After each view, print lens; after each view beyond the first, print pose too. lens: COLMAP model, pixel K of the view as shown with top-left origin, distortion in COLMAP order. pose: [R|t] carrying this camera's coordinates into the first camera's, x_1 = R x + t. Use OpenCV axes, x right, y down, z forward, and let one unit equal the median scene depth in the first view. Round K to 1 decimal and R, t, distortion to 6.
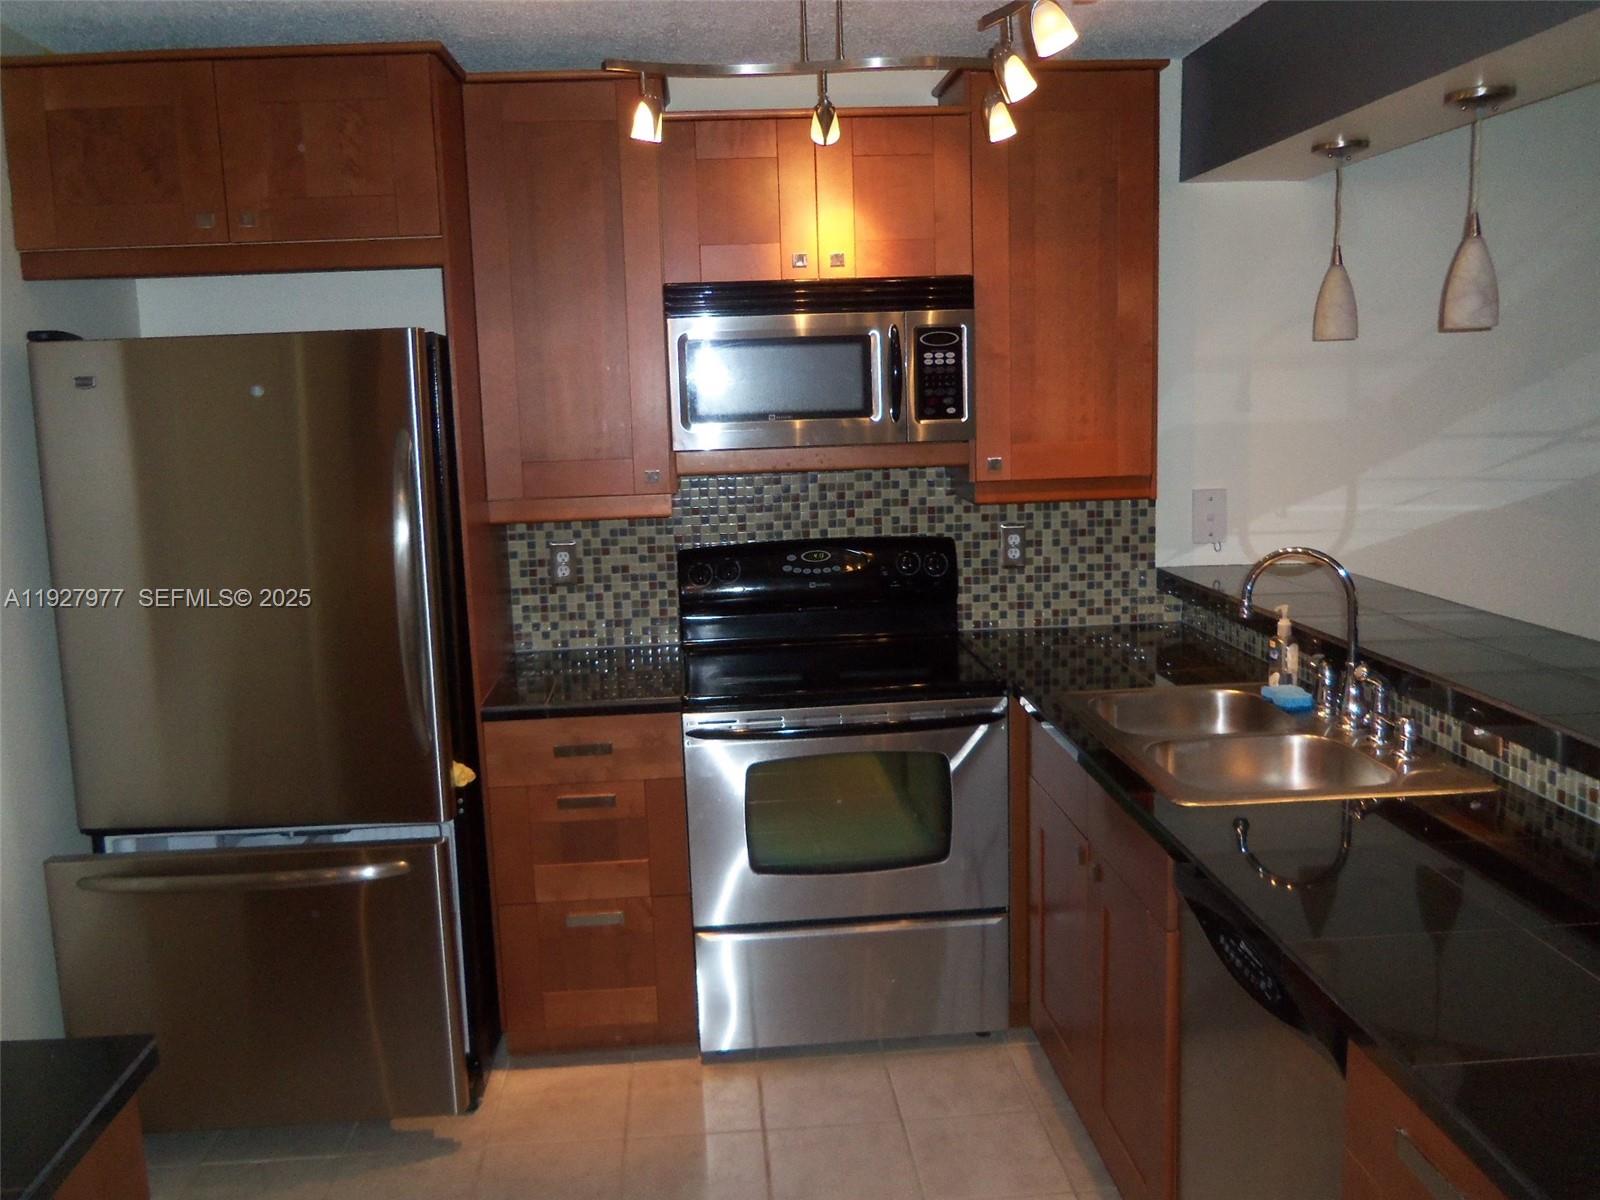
lens RADIAL K [[1359.2, 0, 798.7], [0, 1359.2, 597.7], [0, 0, 1]] dist [-0.001172, -0.013364]
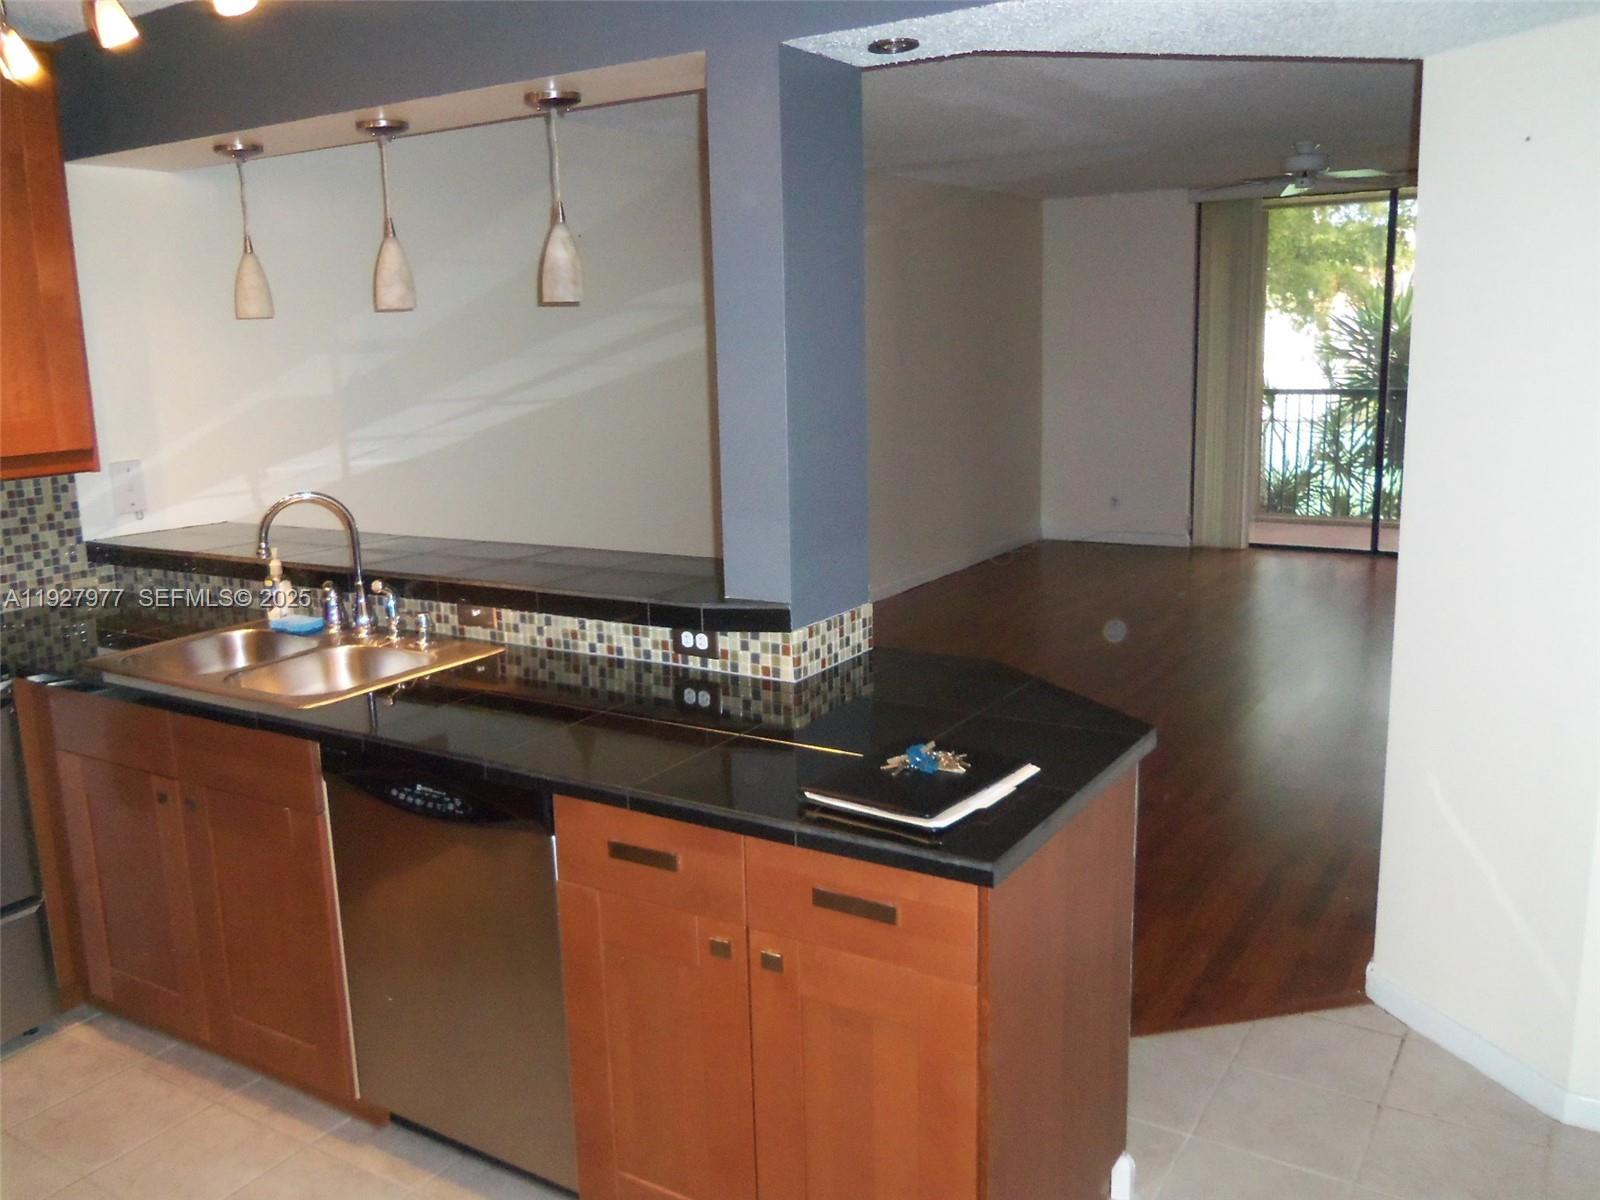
lens RADIAL K [[1359.2, 0, 796.8], [0, 1359.2, 600.8], [0, 0, 1]] dist [-0.001172, -0.013364]
pose [[0.588628, -0.150311, 0.794307, -0.268843], [0.142366, 0.986480, 0.081176, 0.017157], [-0.795770, 0.065300, 0.602069, -0.039006]]
